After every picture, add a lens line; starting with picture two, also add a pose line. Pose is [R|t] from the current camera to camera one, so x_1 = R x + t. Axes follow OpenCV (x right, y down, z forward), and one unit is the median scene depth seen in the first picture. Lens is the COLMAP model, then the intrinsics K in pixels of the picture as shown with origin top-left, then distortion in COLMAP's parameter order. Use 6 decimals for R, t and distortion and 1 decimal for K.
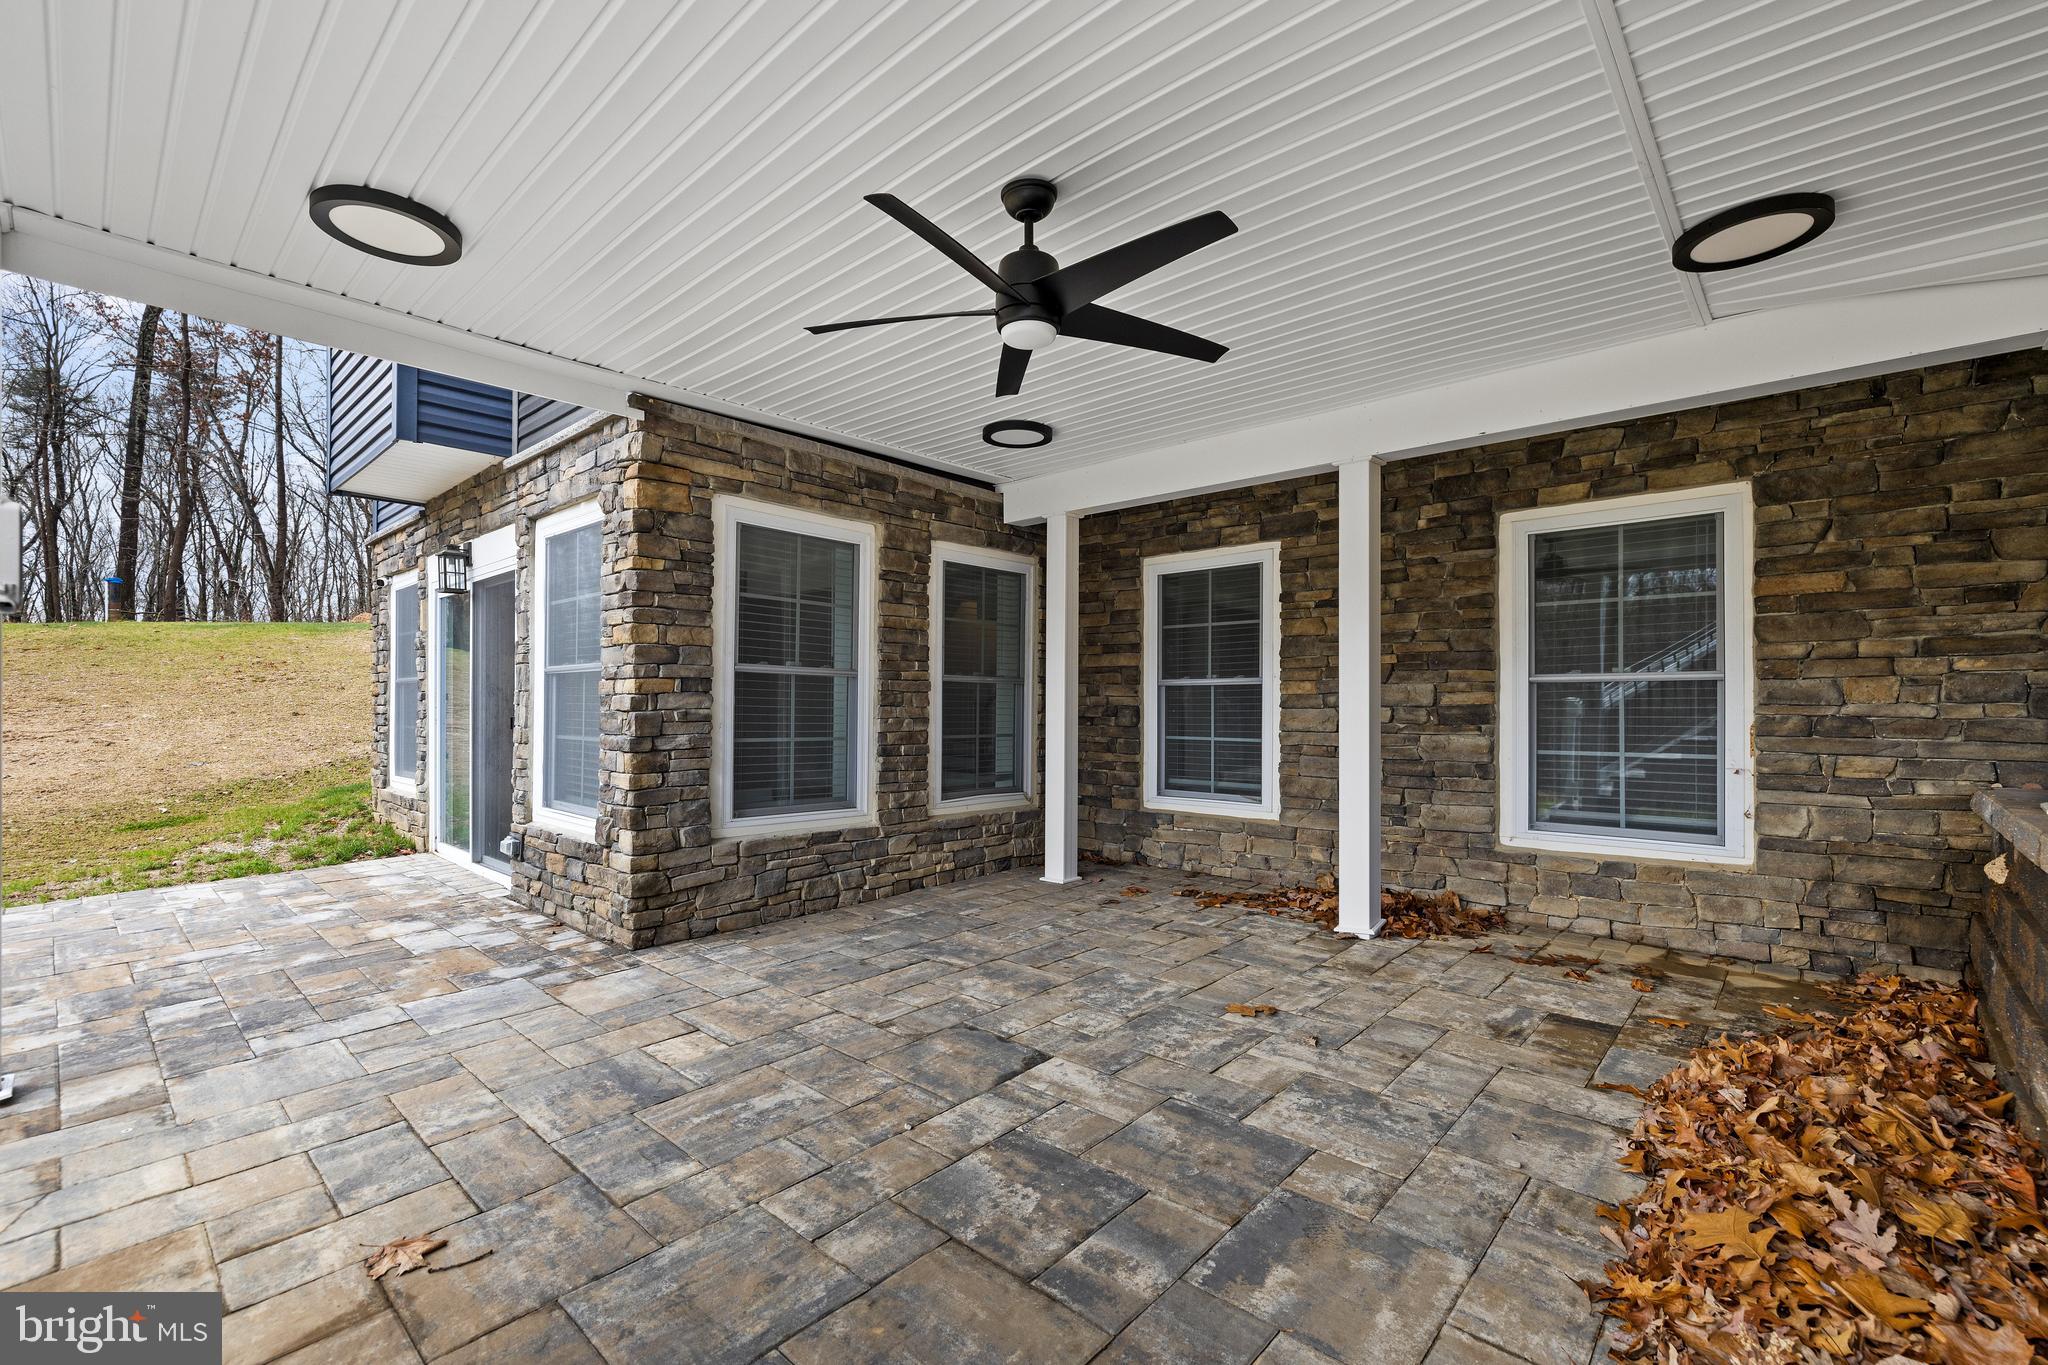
lens RADIAL K [[877.0, 0, 1015.2], [0, 877.0, 675.4], [0, 0, 1]] dist [0.004343, 0.000549]
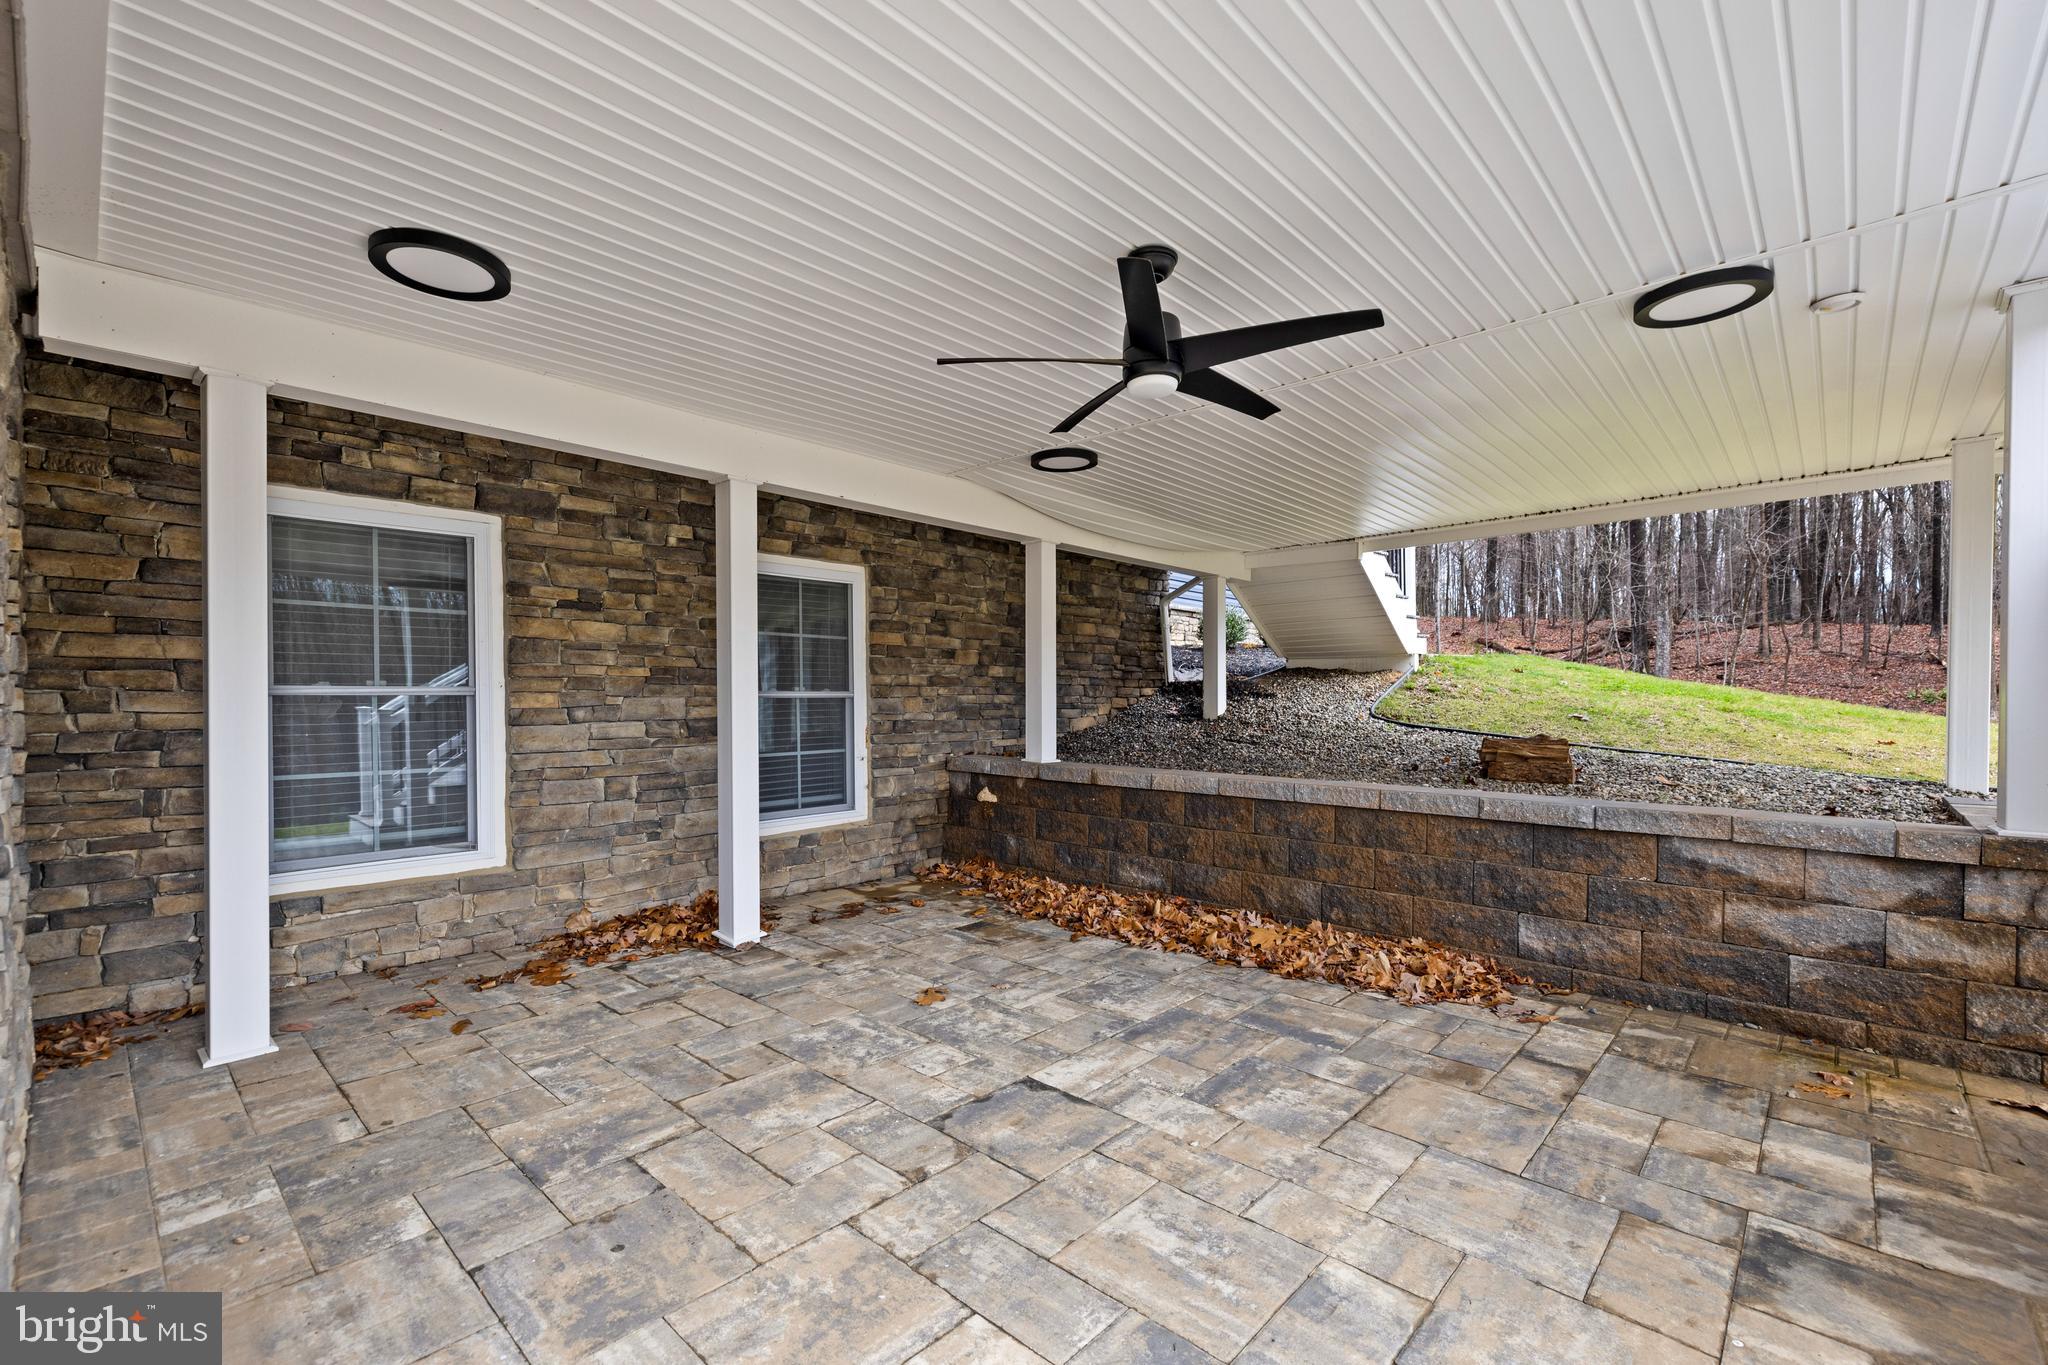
lens RADIAL K [[874.9, 0, 1018.5], [0, 874.9, 689.5], [0, 0, 1]] dist [0.000180, 0.000230]
pose [[0.013837, 0.017497, 0.999751, -0.716201], [-0.021390, 0.999623, -0.017199, 0.011645], [-0.999675, -0.021146, 0.014206, 0.758608]]
